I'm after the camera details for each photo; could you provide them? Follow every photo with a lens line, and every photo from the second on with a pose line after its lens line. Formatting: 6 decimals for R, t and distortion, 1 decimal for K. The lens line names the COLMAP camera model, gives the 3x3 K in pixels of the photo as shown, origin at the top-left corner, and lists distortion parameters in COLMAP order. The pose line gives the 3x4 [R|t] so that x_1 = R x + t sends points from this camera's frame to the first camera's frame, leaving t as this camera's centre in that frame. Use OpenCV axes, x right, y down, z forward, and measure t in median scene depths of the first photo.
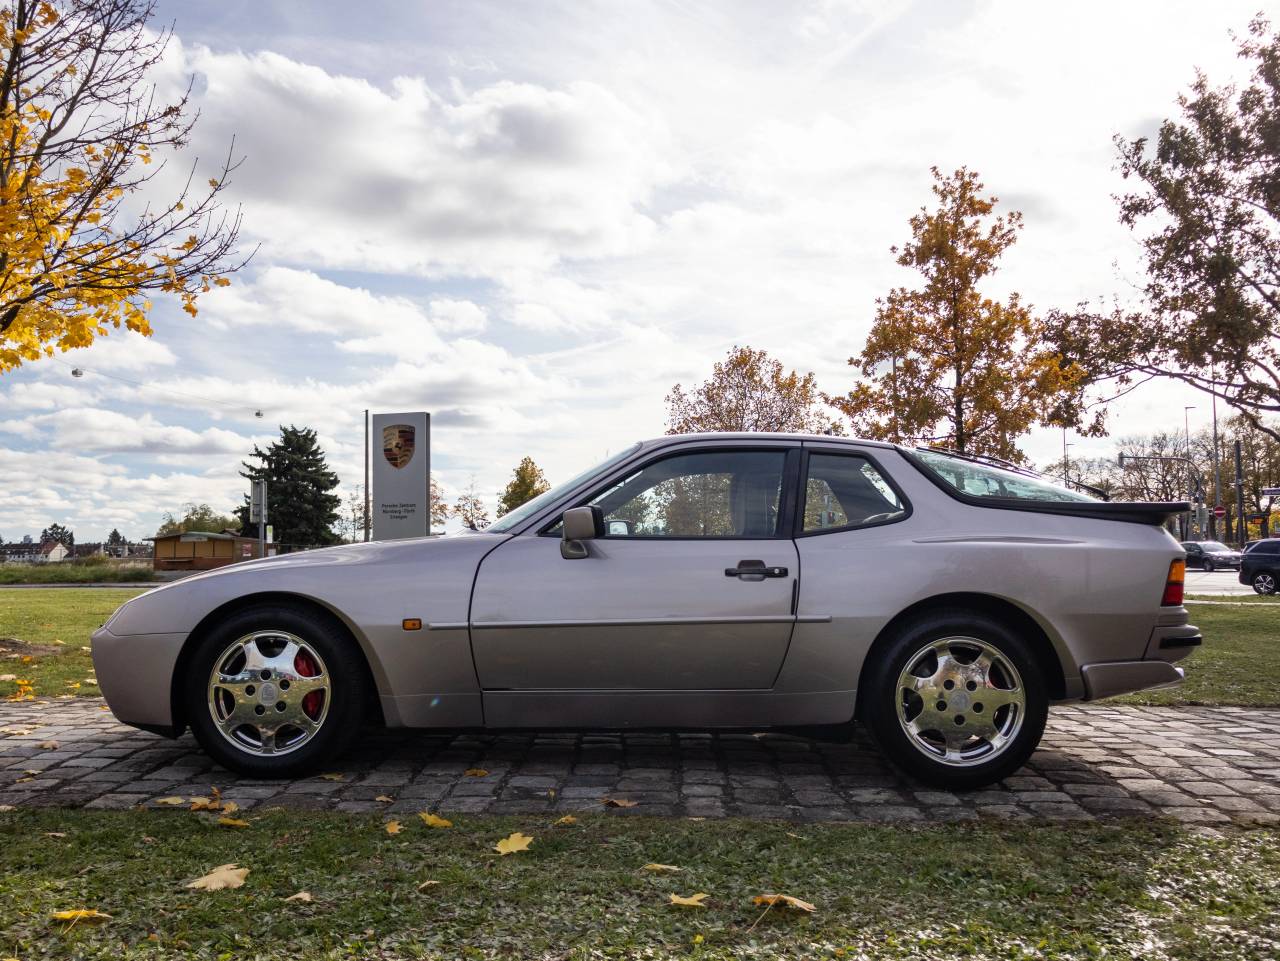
lens RADIAL K [[1185.0, 0, 618.1], [0, 1185.0, 478.2], [0, 0, 1]] dist [-0.015167, -0.011249]
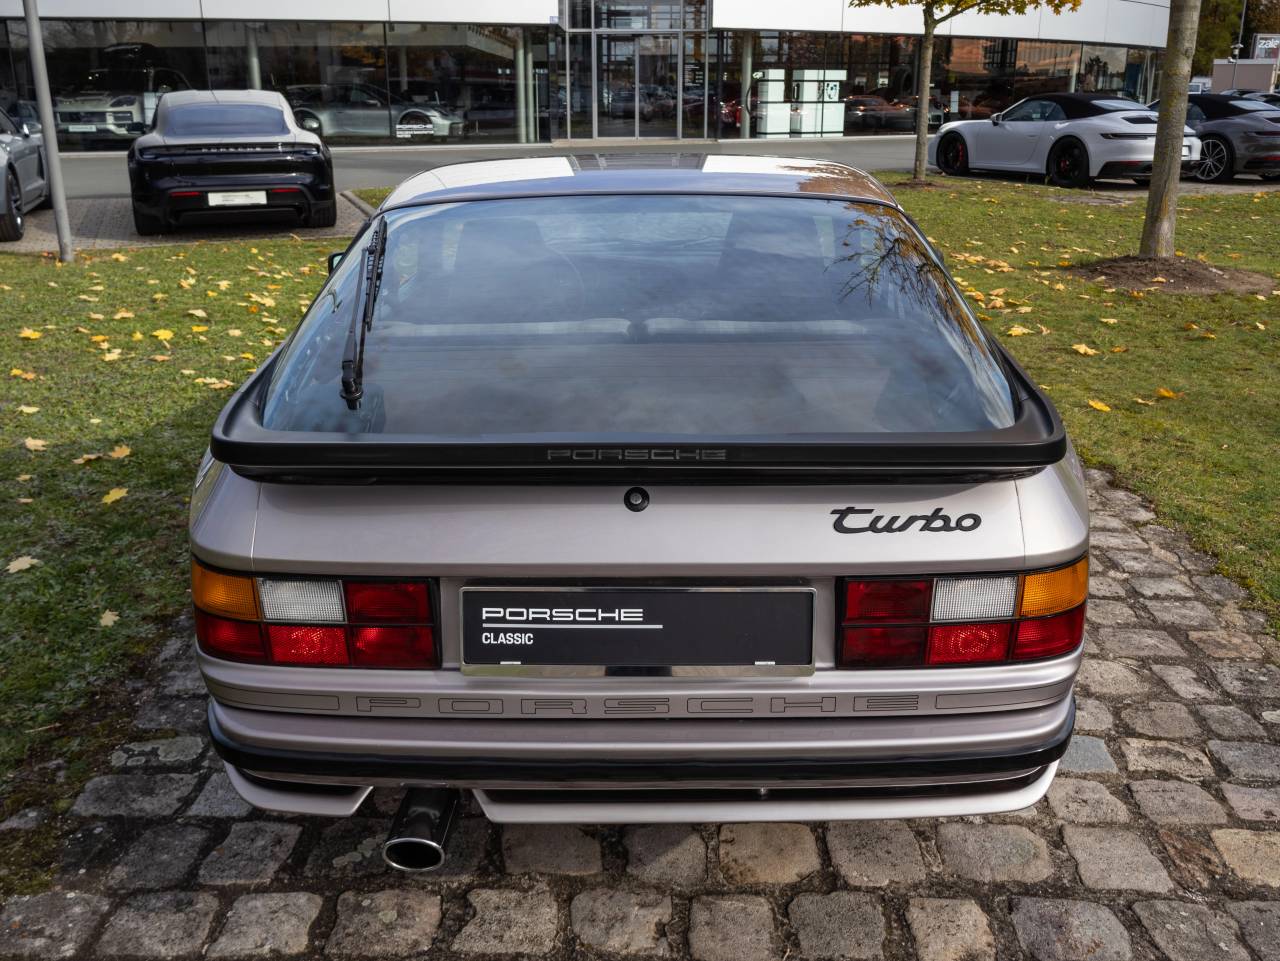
lens RADIAL K [[1171.6, 0, 610.1], [0, 1171.6, 474.8], [0, 0, 1]] dist [0.003041, -0.007194]
pose [[0.053822, 0.313300, -0.948128, 0.192045], [0.080236, 0.945077, 0.316847, -0.018255], [0.995322, -0.093128, 0.025728, 0.248837]]
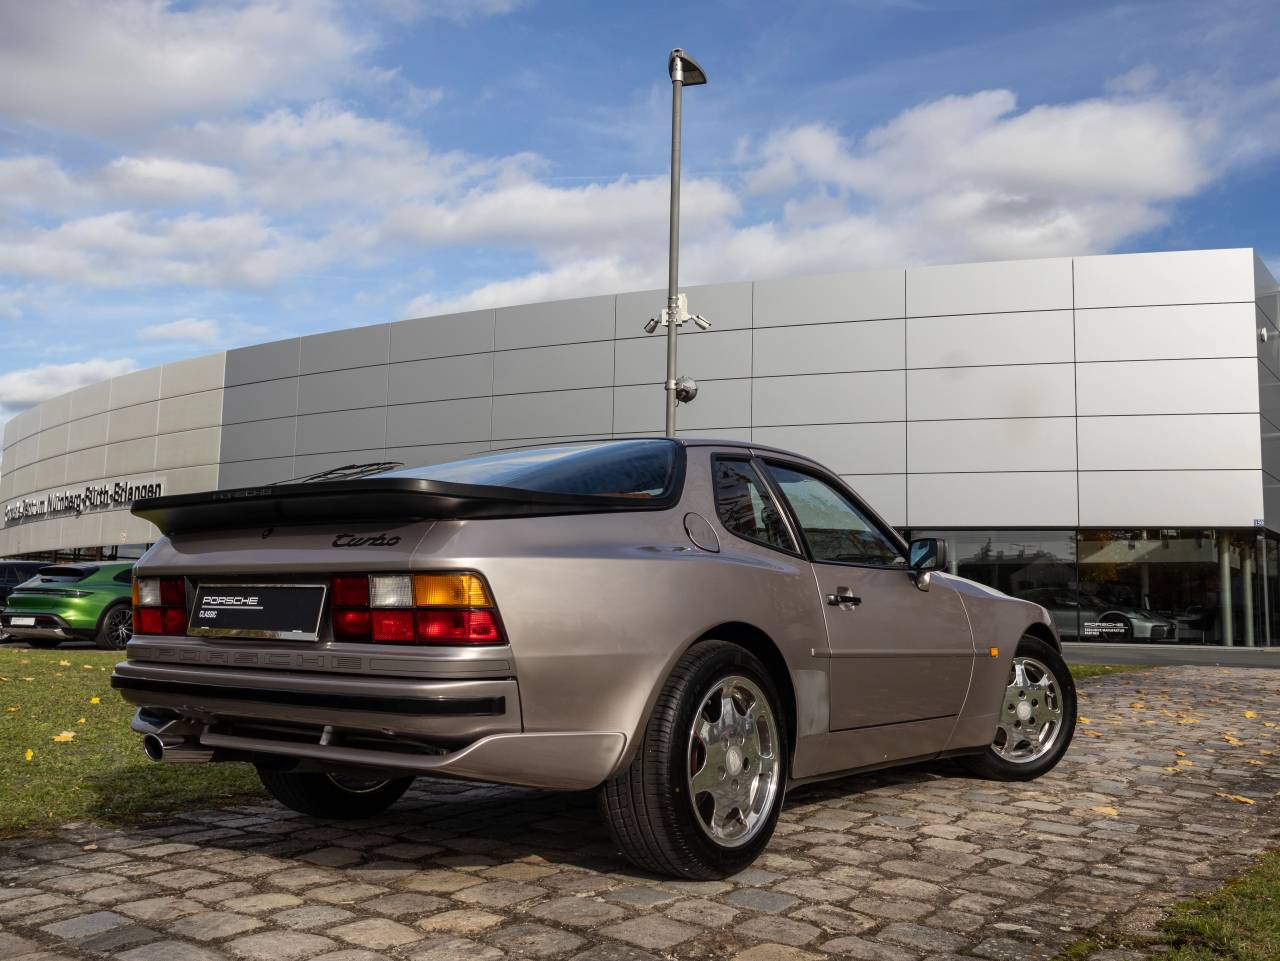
lens RADIAL K [[1158.7, 0, 617.1], [0, 1158.7, 481.6], [0, 0, 1]] dist [-0.052842, -0.003515]
pose [[-0.549308, -0.101903, -0.829383, 0.210316], [0.050278, 0.986708, -0.154532, 0.031103], [0.834106, -0.126585, -0.536883, 0.374620]]
